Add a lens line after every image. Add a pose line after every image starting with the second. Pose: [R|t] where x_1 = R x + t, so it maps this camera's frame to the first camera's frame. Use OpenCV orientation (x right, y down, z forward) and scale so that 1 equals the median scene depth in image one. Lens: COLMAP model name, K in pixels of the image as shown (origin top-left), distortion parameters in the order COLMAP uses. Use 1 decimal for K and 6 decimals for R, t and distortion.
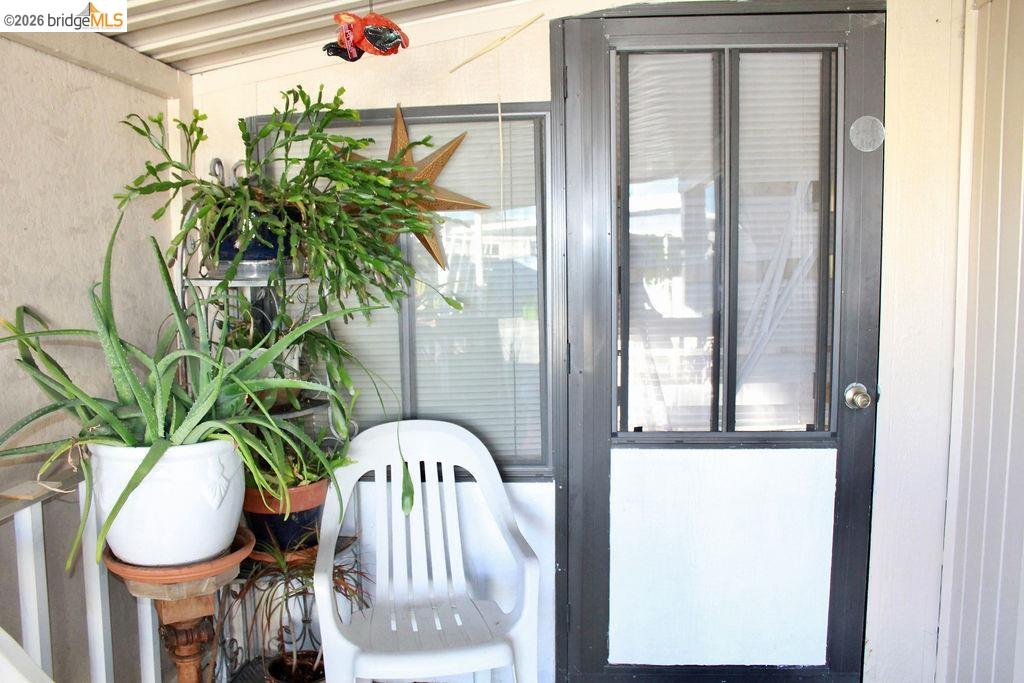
lens RADIAL K [[848.2, 0, 512.7], [0, 848.2, 356.1], [0, 0, 1]] dist [-0.121300, 0.008182]
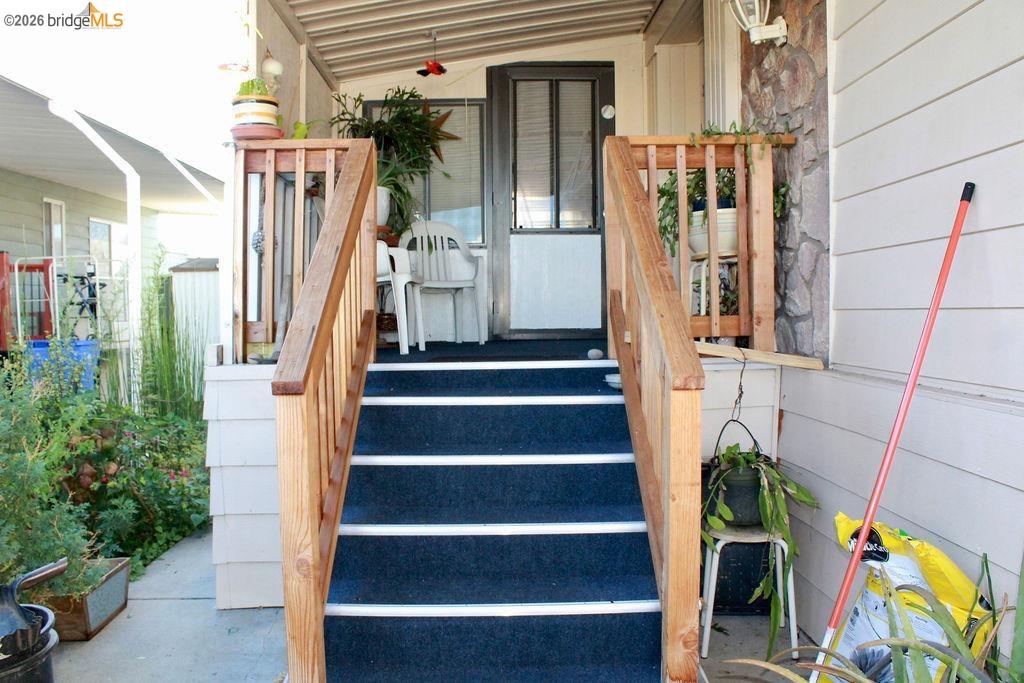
lens RADIAL K [[848.2, 0, 512.7], [0, 848.2, 356.1], [0, 0, 1]] dist [-0.121300, 0.008182]
pose [[0.994318, -0.000091, 0.106451, -0.145441], [0.006876, 0.997966, -0.063373, 0.640039], [-0.106229, 0.063745, 0.992296, -1.487476]]
